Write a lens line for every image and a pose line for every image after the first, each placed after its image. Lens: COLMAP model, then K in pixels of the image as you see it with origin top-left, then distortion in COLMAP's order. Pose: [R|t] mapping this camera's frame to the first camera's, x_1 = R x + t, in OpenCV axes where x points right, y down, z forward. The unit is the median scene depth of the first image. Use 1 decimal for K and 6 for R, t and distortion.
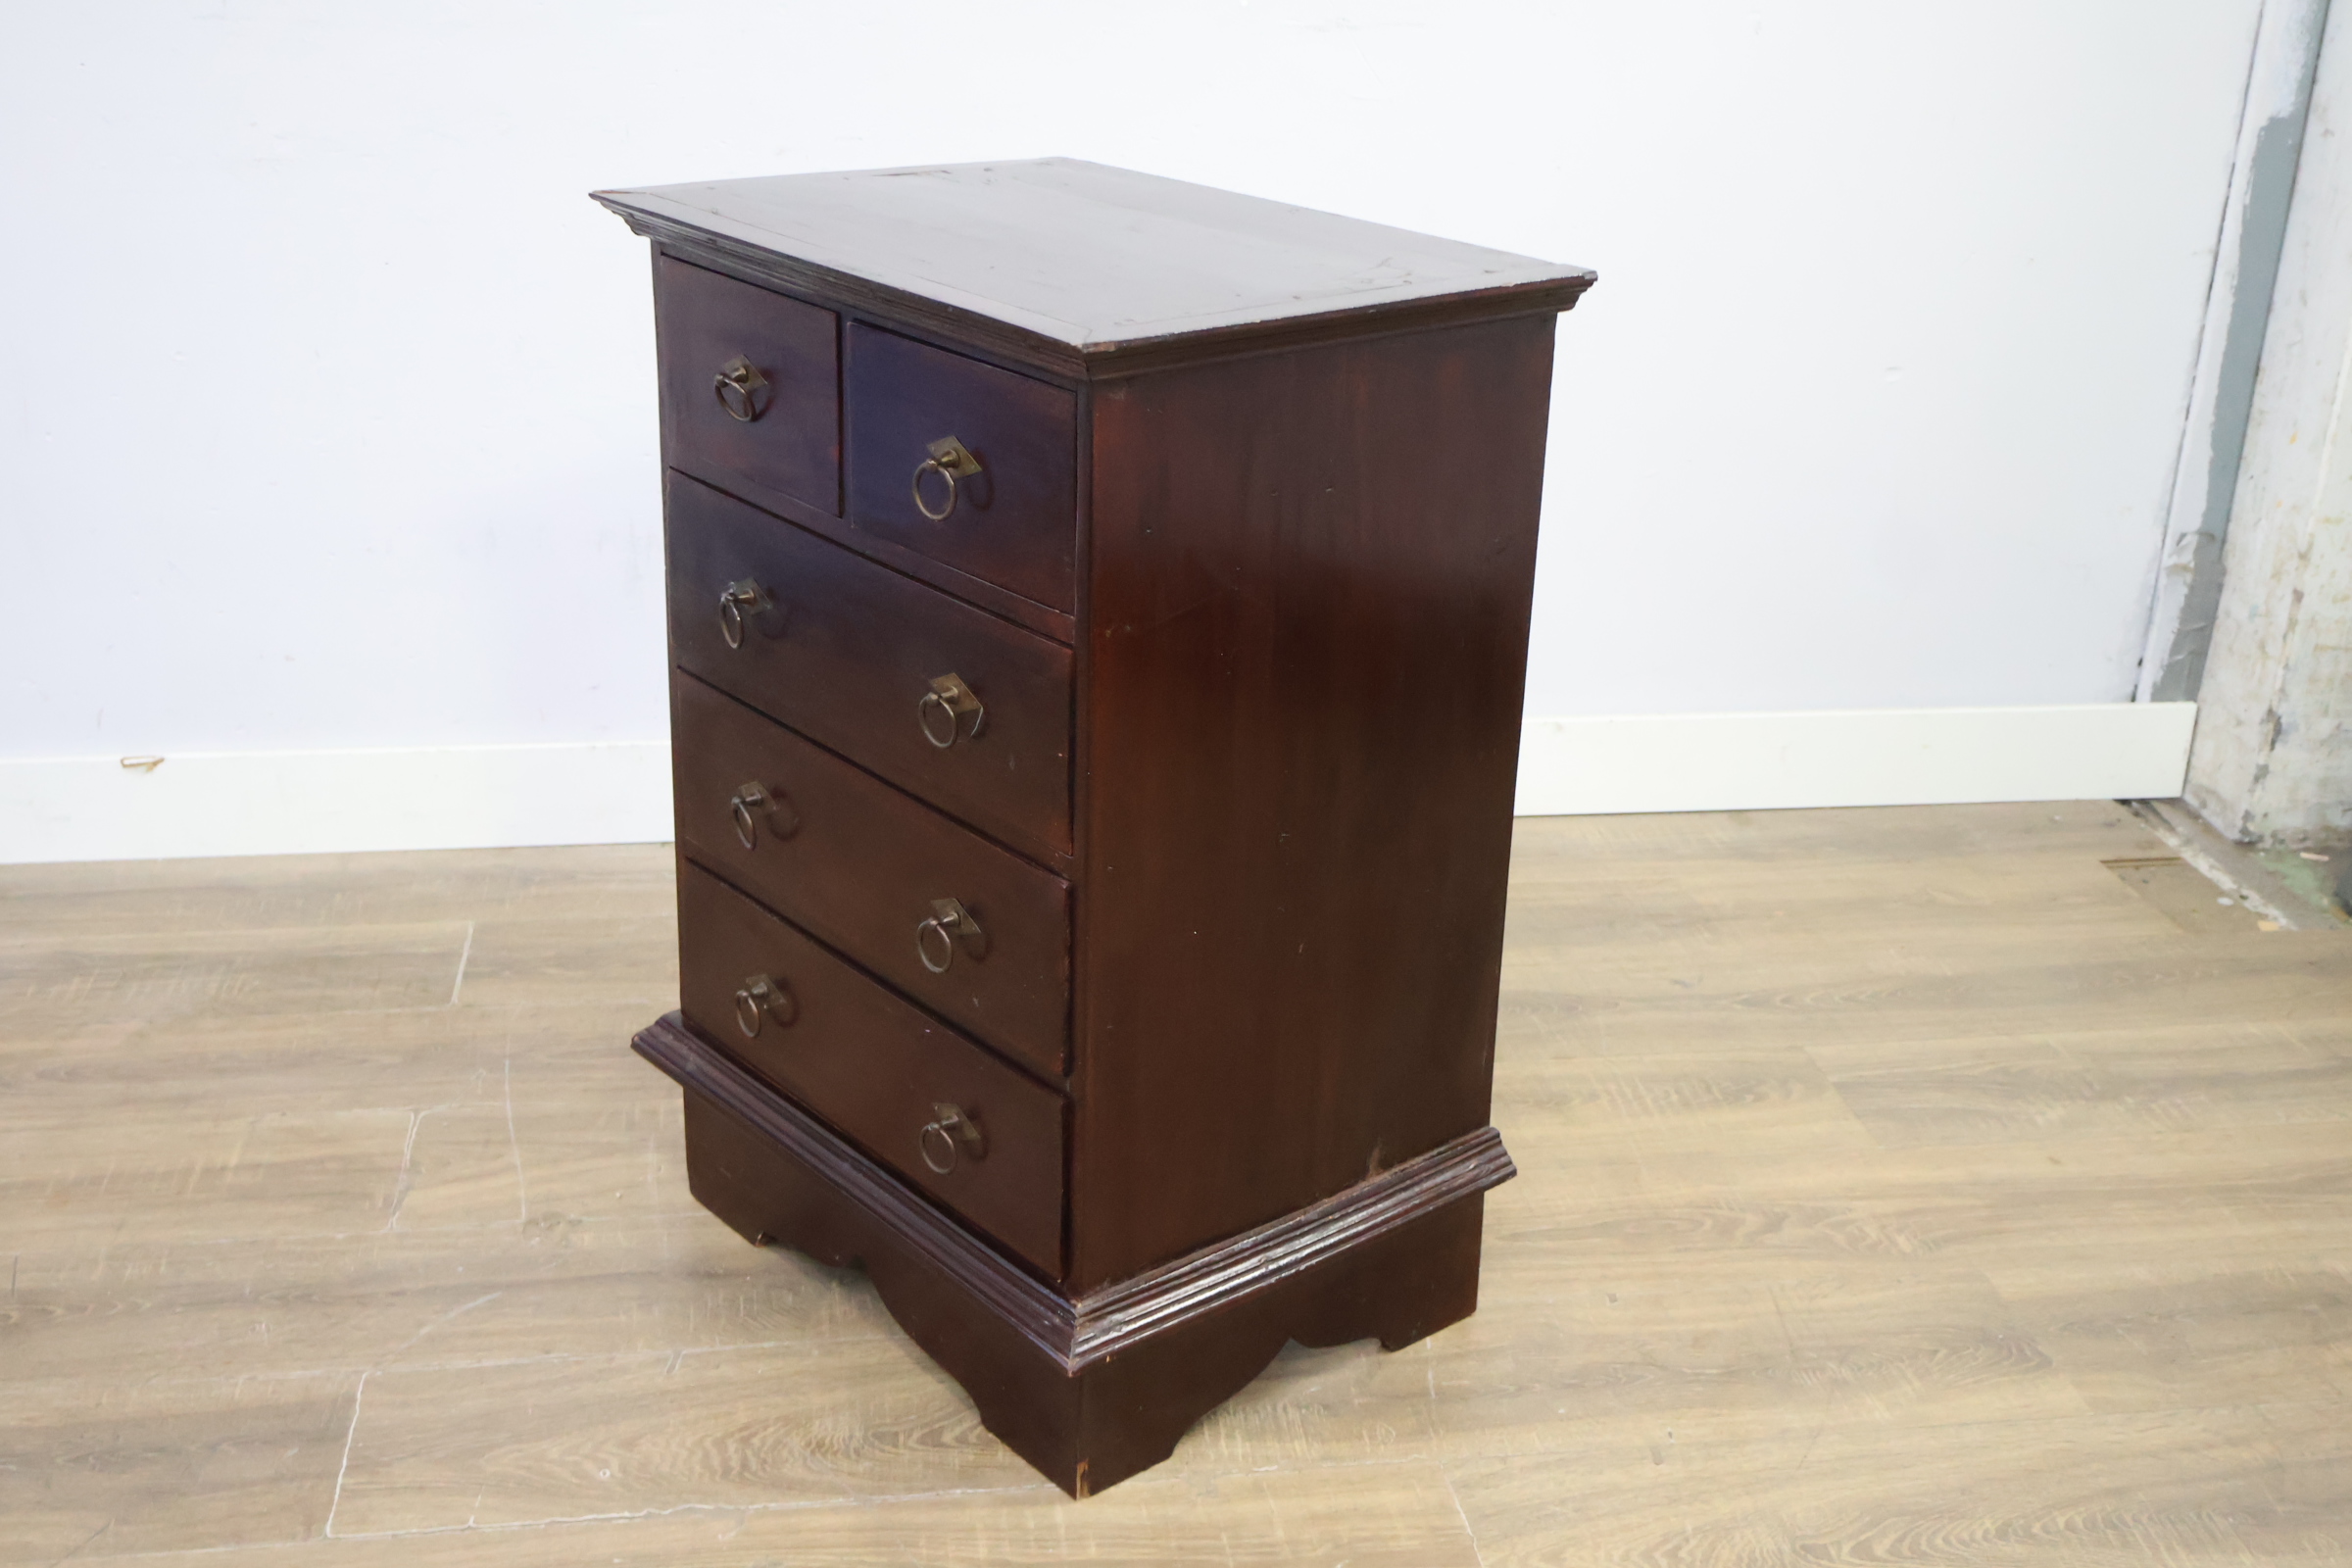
lens RADIAL K [[2634.0, 0, 1171.8], [0, 2634.0, 791.2], [0, 0, 1]] dist [0.003725, 0.000000]
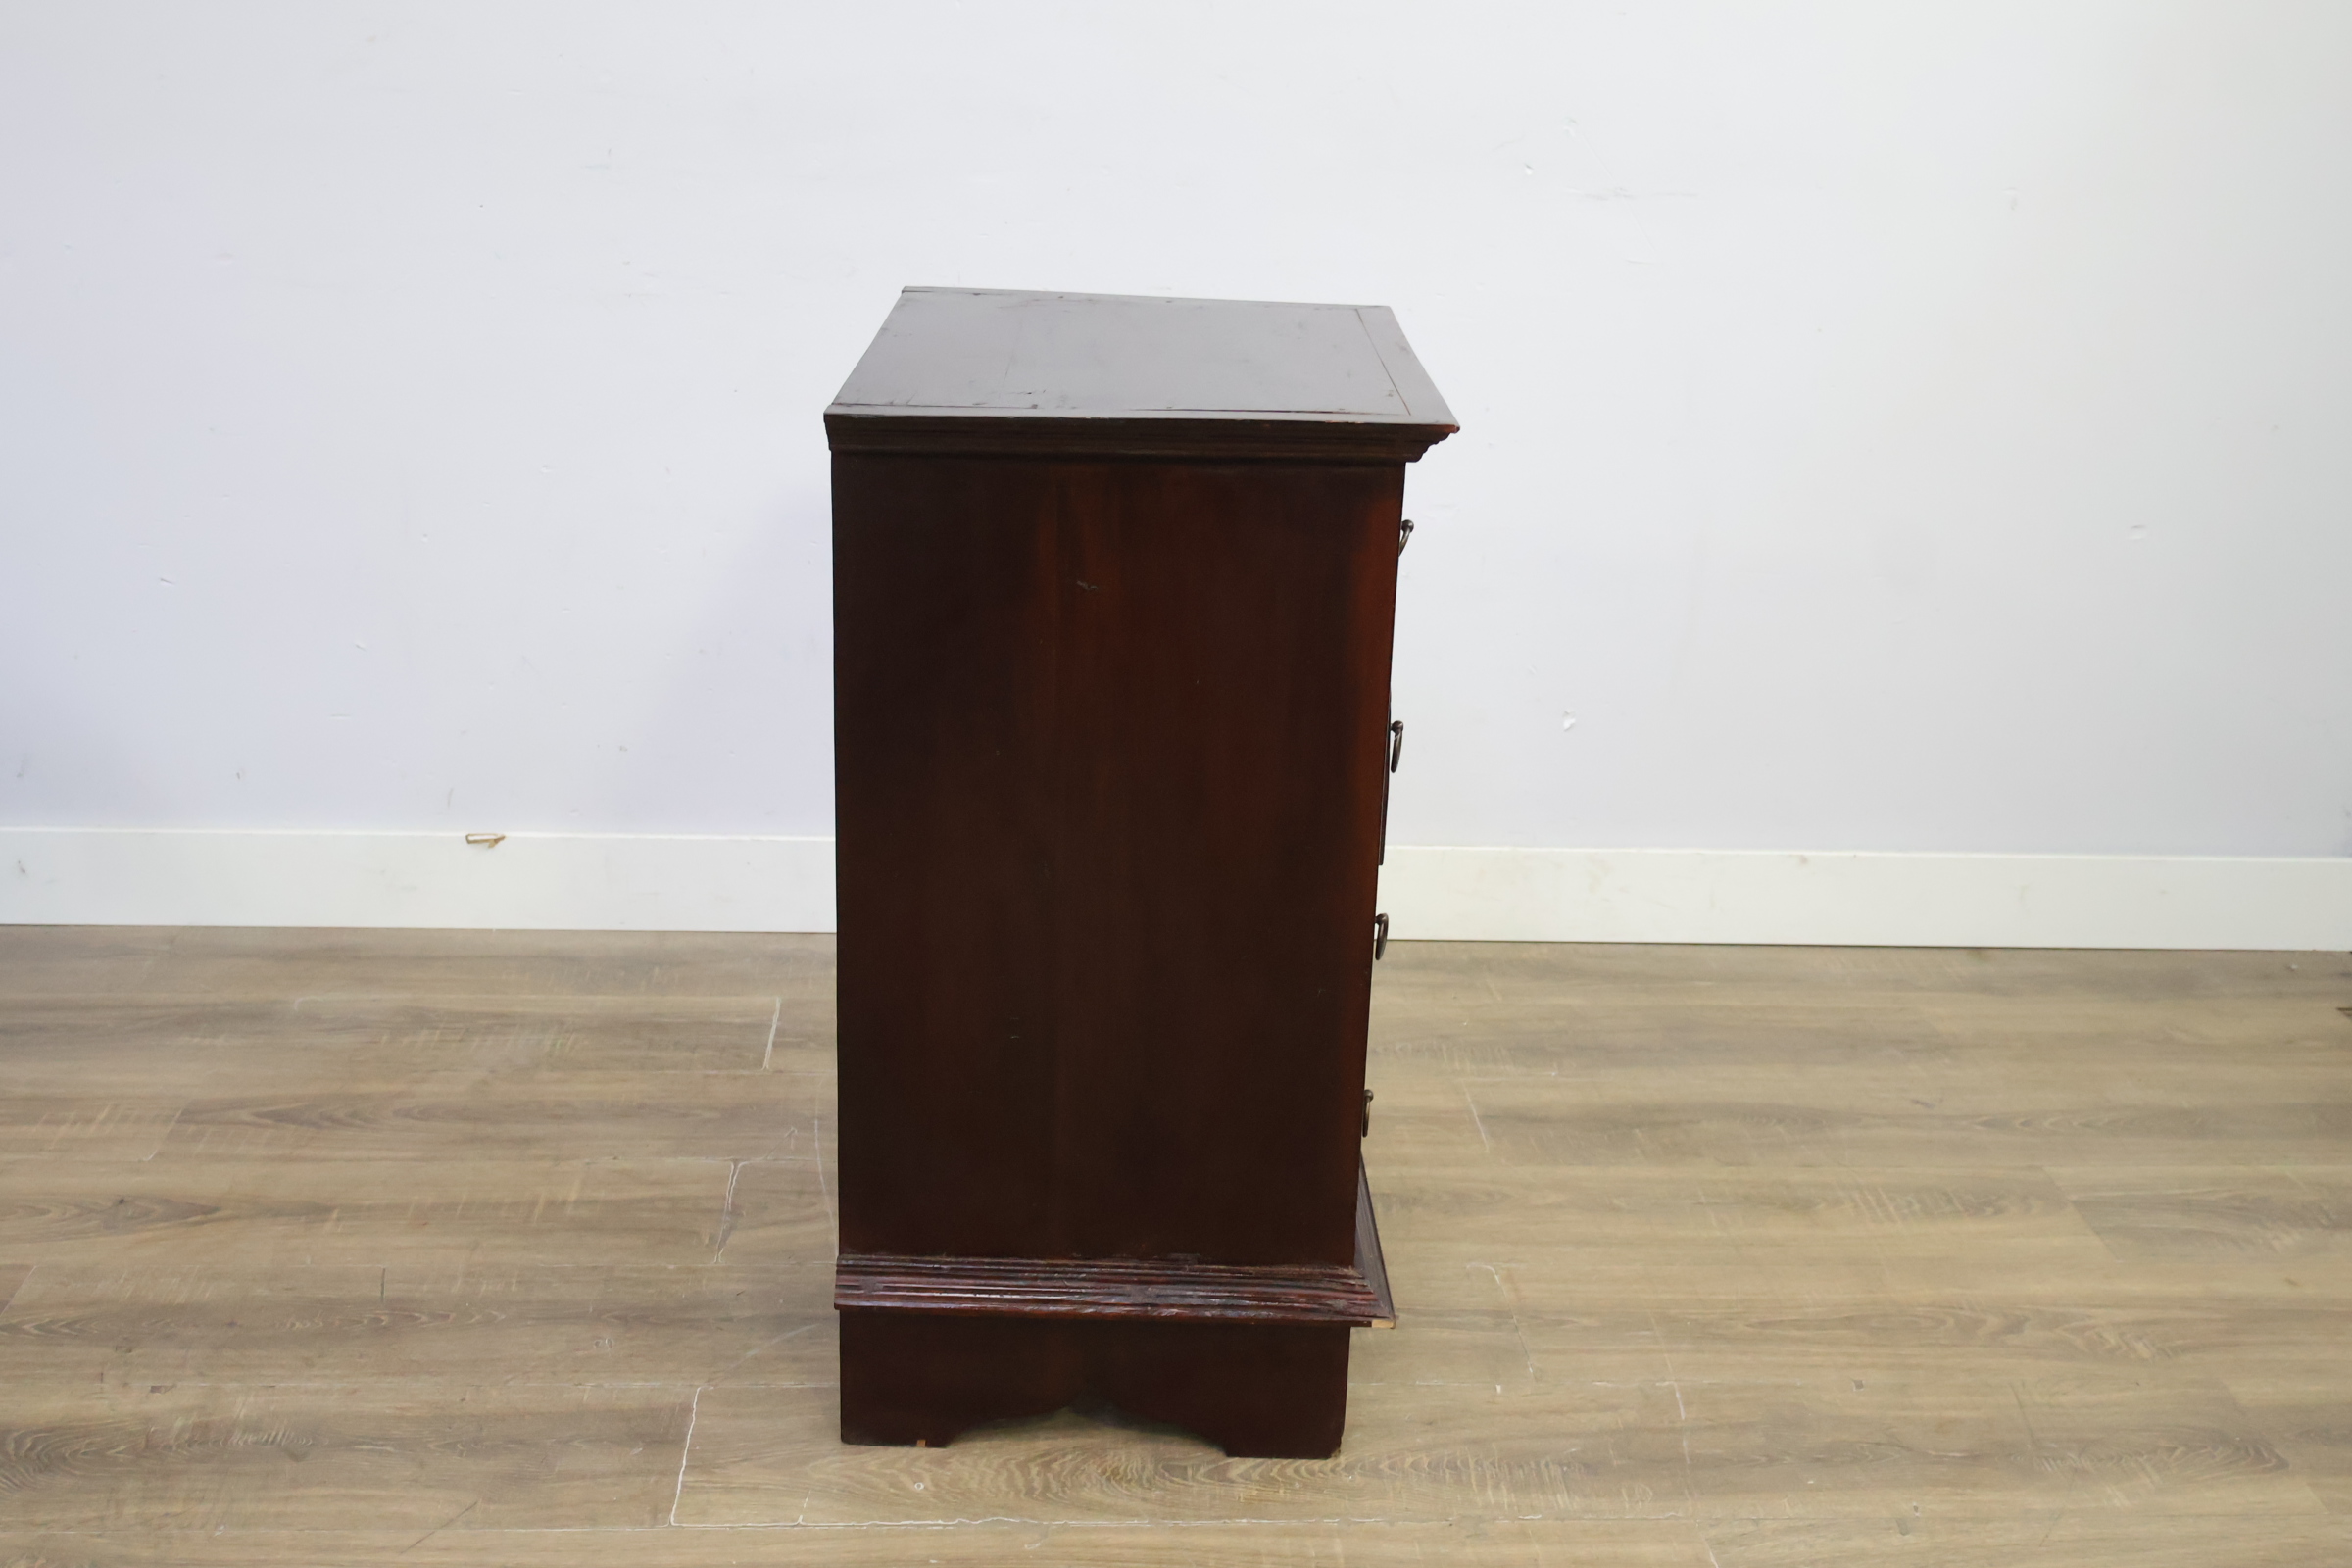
lens RADIAL K [[2634.0, 0, 1177.3], [0, 2634.0, 772.4], [0, 0, 1]] dist [0.003725, 0.000000]
pose [[0.996627, 0.034934, -0.074263, -0.032549], [-0.039990, 0.996902, -0.067726, 0.029530], [0.071667, 0.070467, 0.994936, -0.079034]]
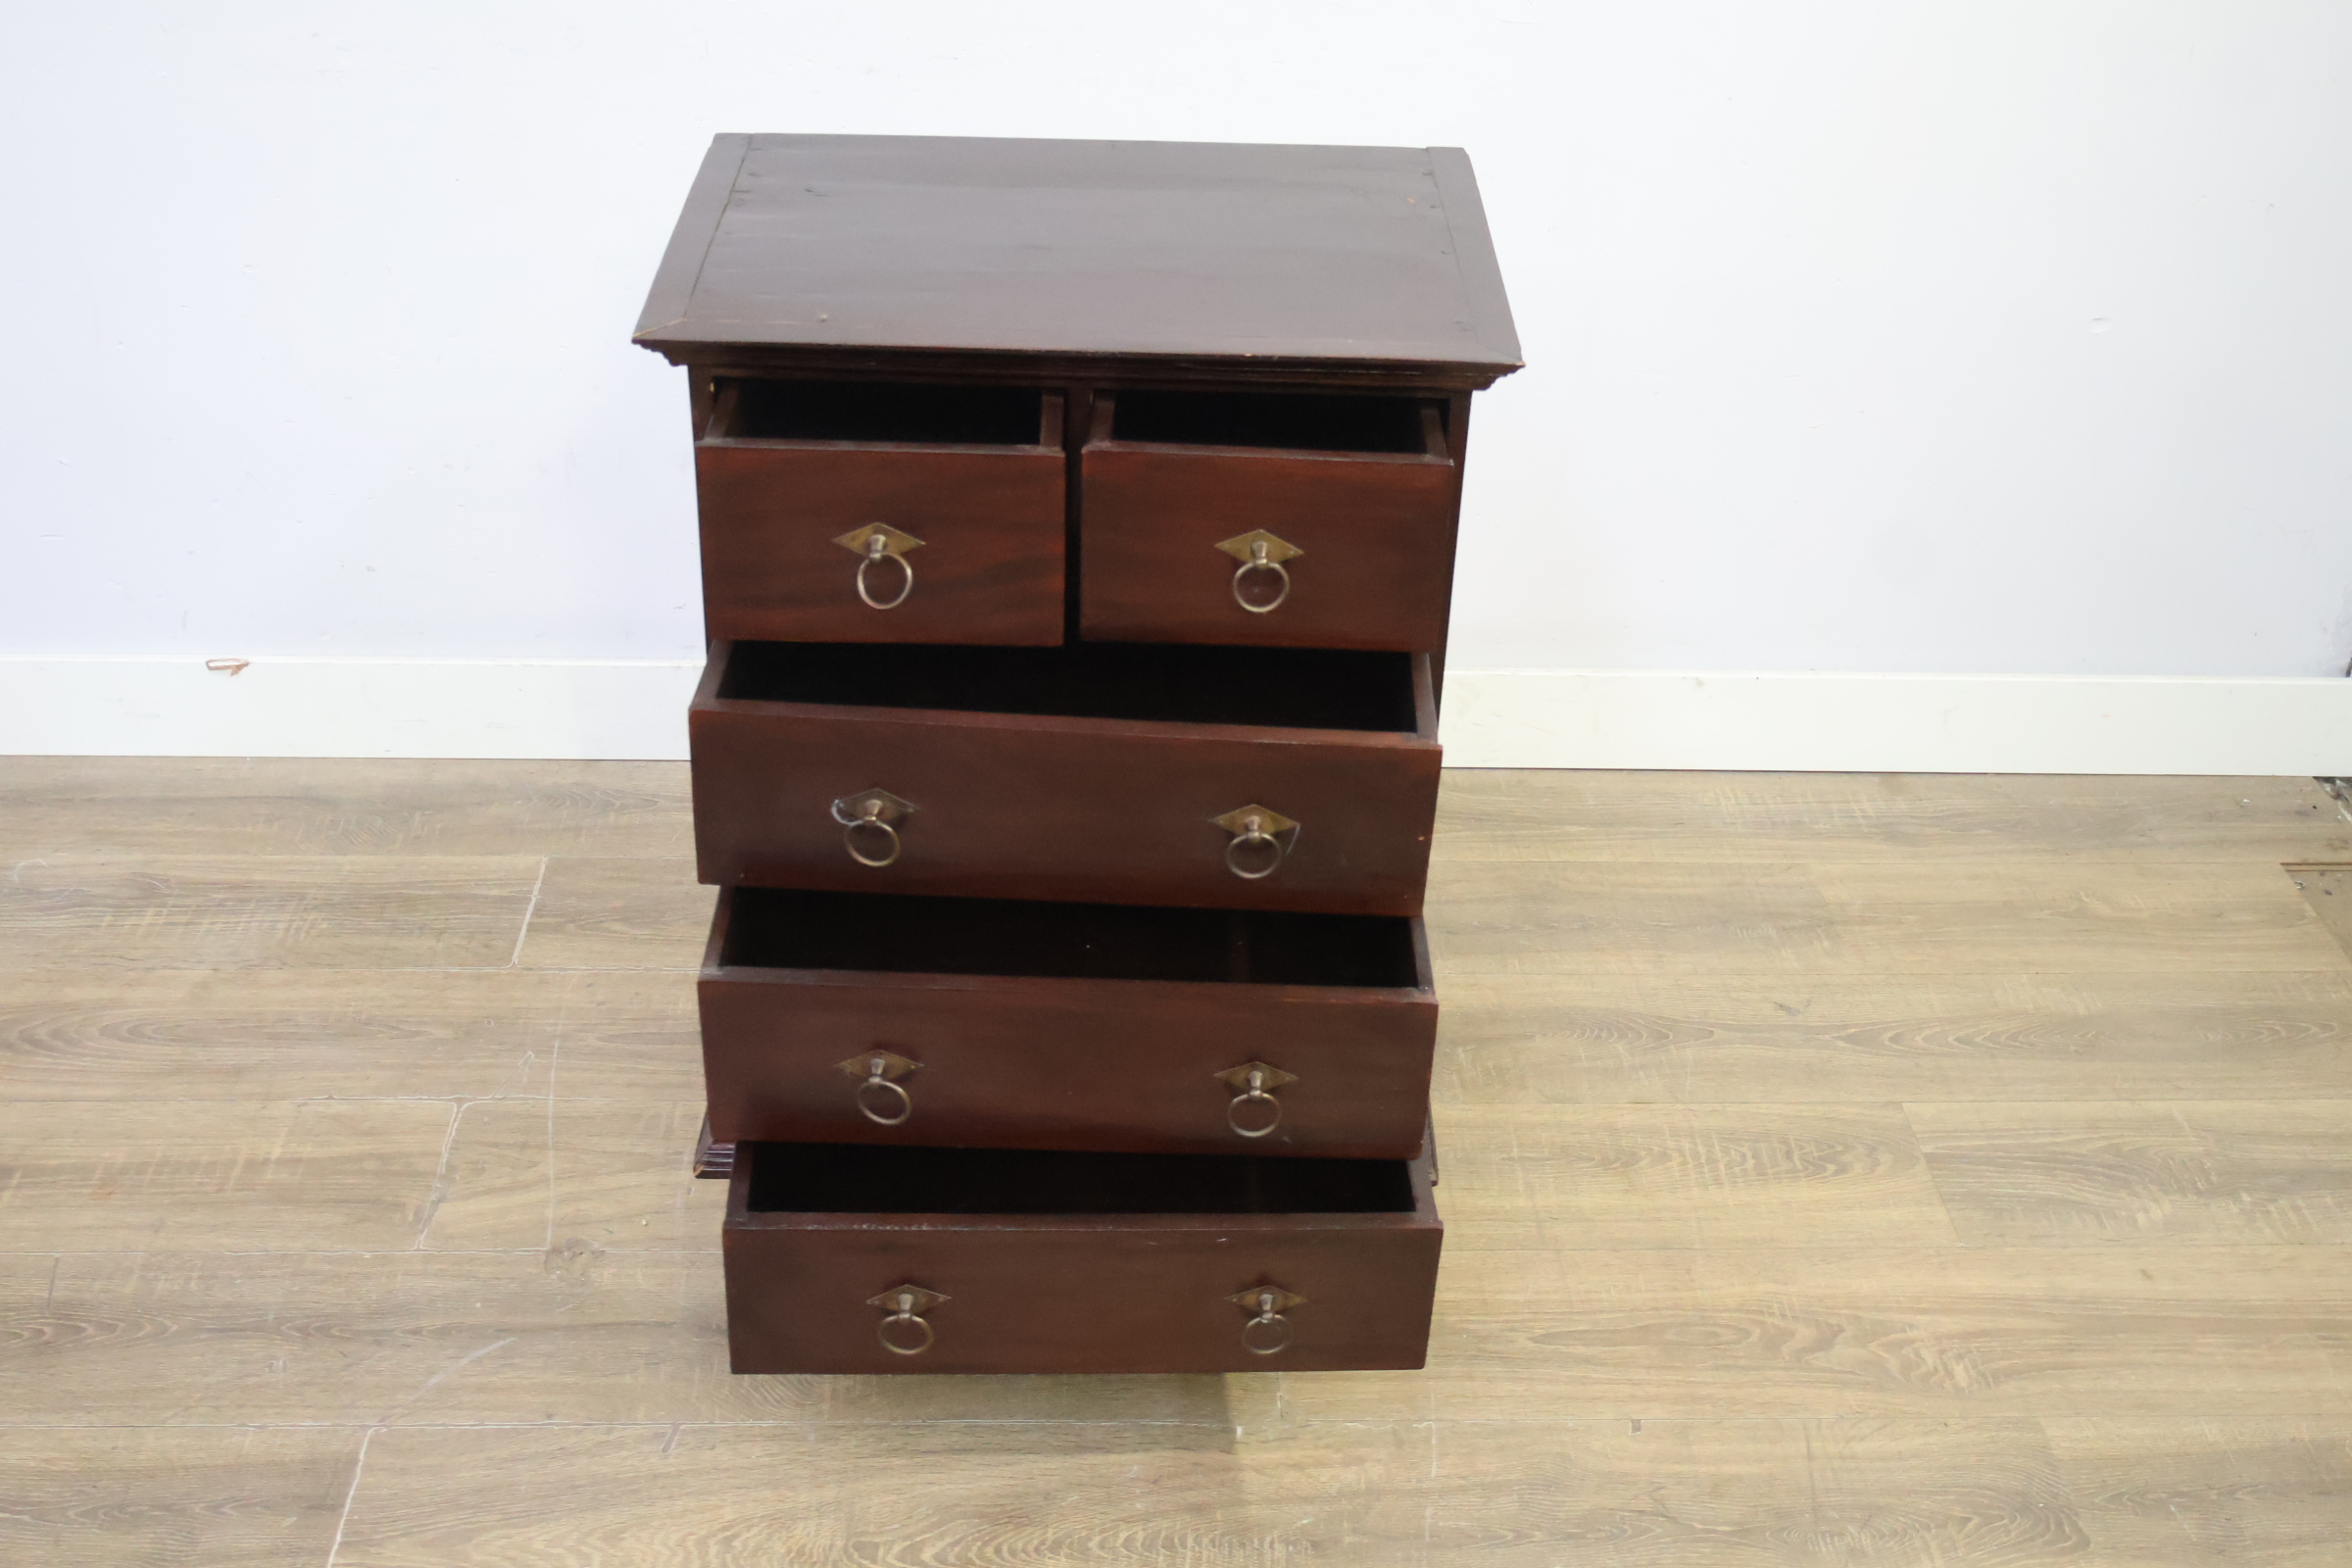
lens RADIAL K [[2725.6, 0, 1167.3], [0, 2725.6, 788.8], [0, 0, 1]] dist [0.005324, 0.000000]
pose [[0.993350, 0.060188, -0.098149, 0.076712], [-0.043829, 0.985973, 0.161047, -0.181400], [0.106466, -0.155674, 0.982054, 0.035588]]
